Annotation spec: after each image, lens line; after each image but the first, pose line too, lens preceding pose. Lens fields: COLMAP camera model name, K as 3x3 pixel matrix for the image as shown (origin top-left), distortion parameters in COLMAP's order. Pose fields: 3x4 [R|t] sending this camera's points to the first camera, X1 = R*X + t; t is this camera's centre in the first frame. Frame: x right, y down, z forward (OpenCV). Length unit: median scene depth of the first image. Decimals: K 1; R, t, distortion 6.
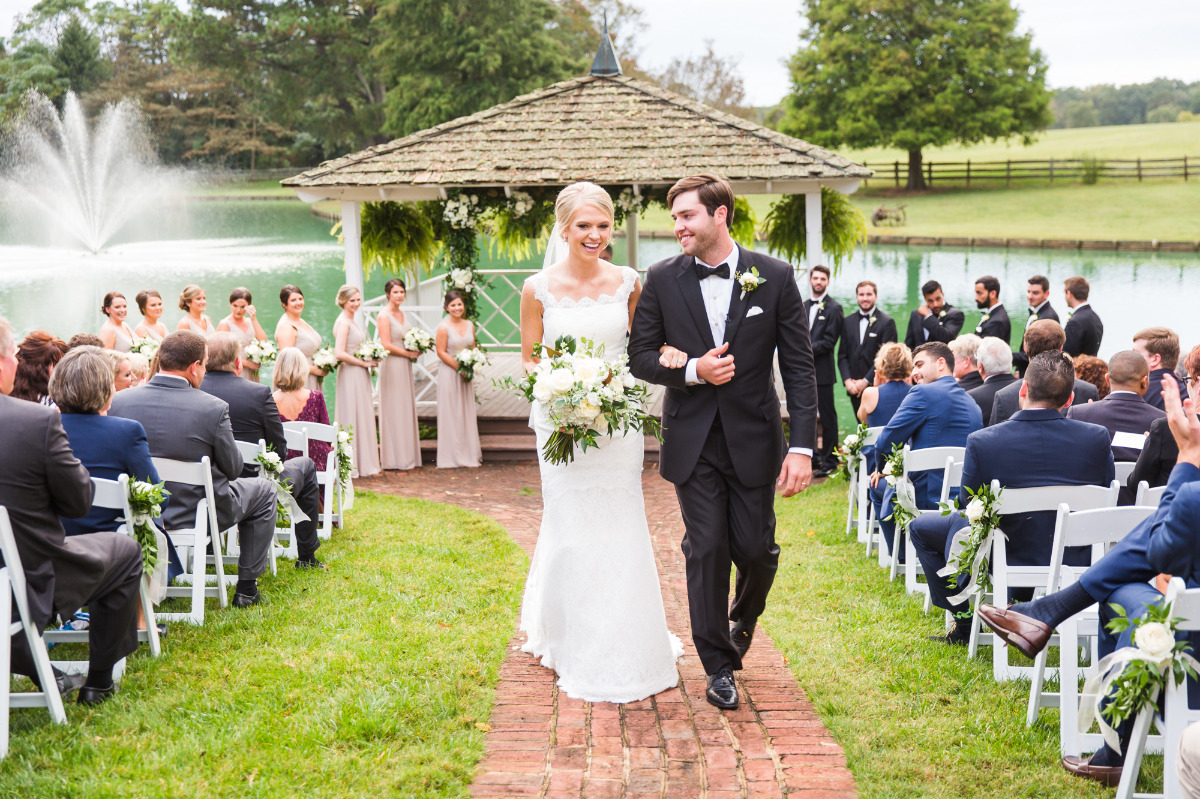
lens RADIAL K [[1532.6, 0, 600.0], [0, 1532.6, 399.5], [0, 0, 1]] dist [0.016710, 0.009527]
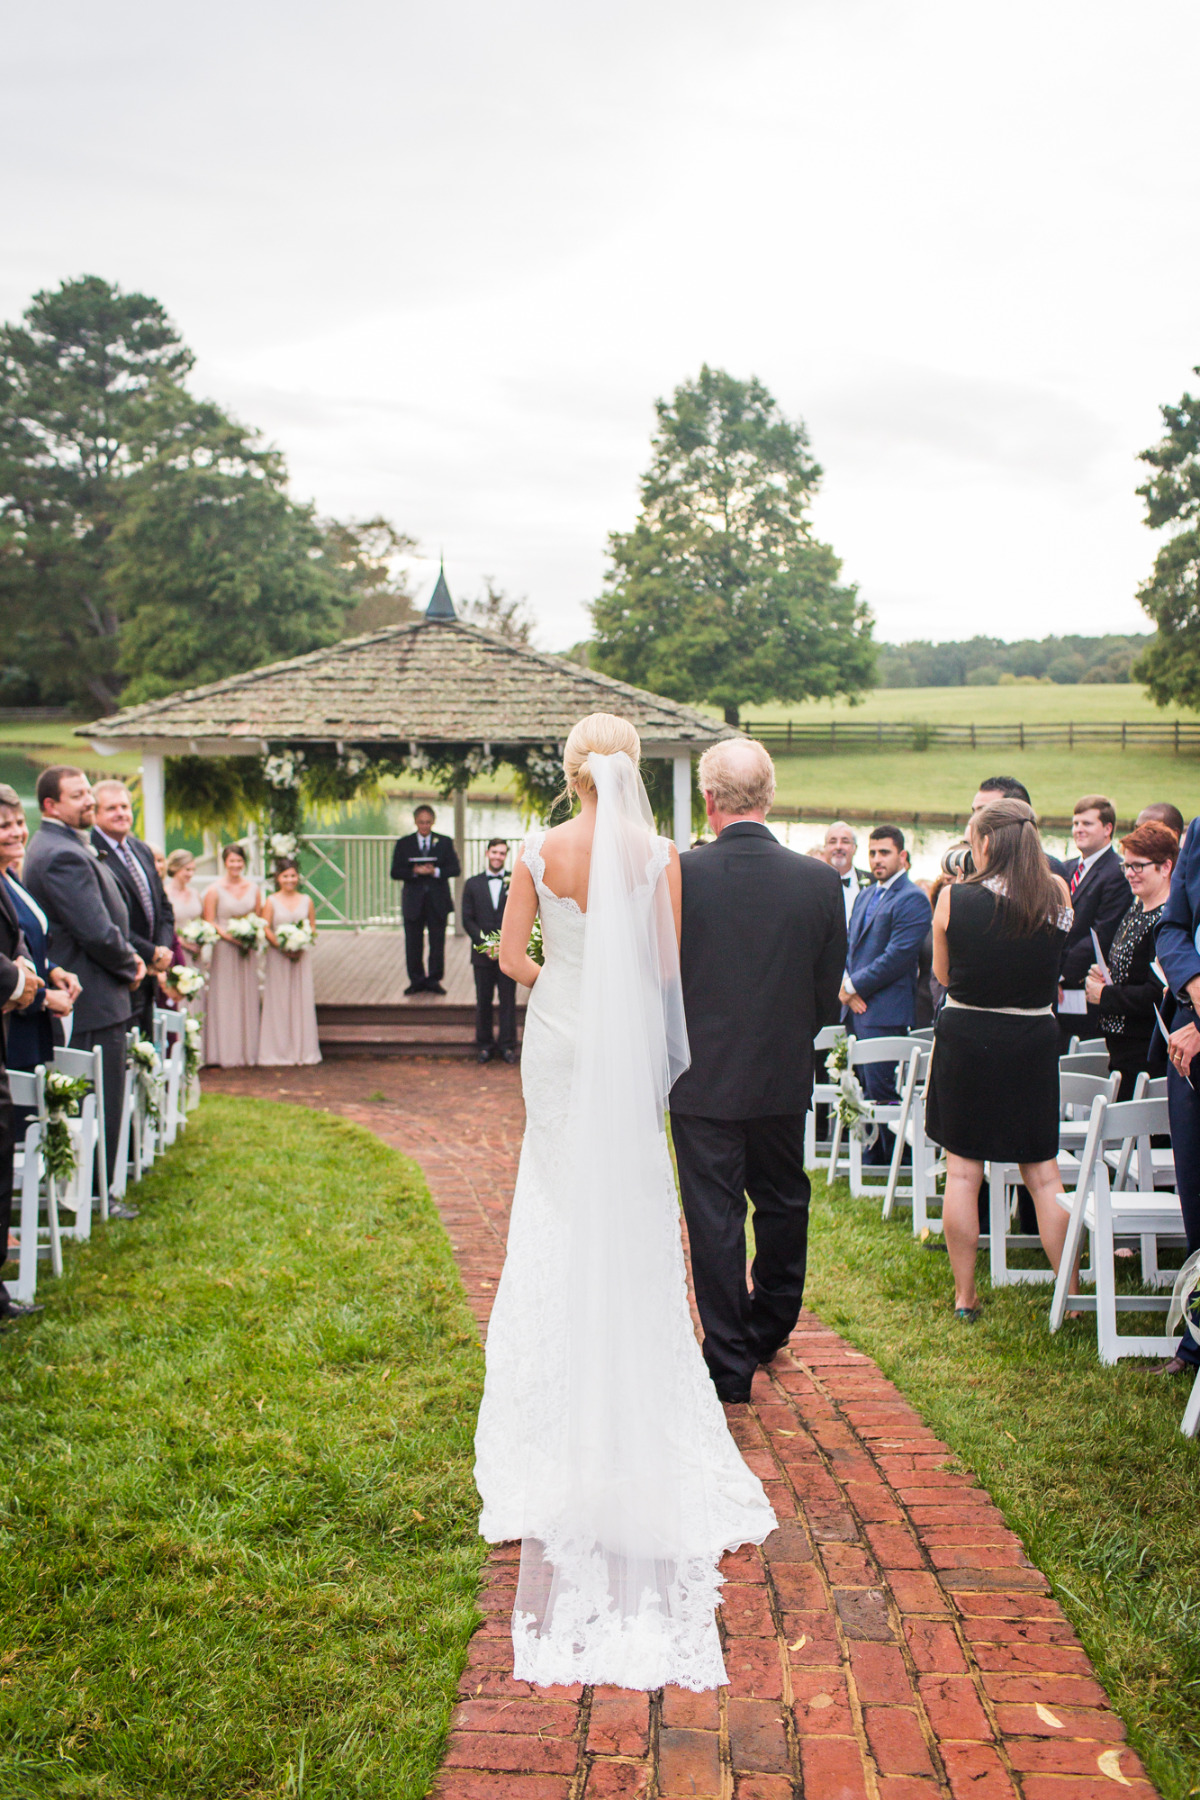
lens RADIAL K [[1769.5, 0, 601.1], [0, 1769.5, 874.6], [0, 0, 1]] dist [0.017476, 0.008592]
pose [[0.990573, 0.013712, 0.136301, -0.042882], [-0.005094, 0.997977, -0.063378, 0.000563], [-0.136894, 0.062086, 0.988638, -0.017722]]
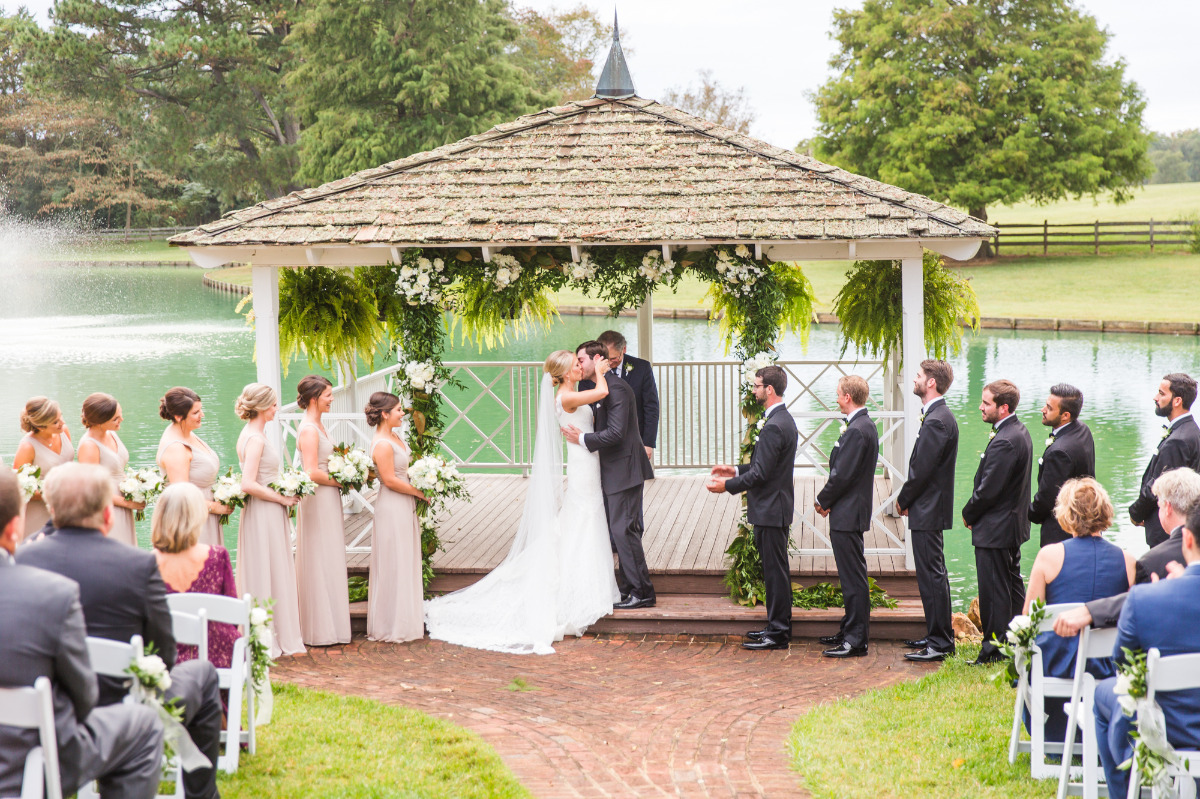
lens RADIAL K [[1943.3, 0, 600.0], [0, 1943.3, 399.5], [0, 0, 1]] dist [0.002797, 0.120155]
pose [[0.999836, 0.004748, 0.017498, -0.019685], [-0.003645, 0.998035, -0.062548, -0.009898], [-0.017761, 0.062474, 0.997889, 0.085582]]
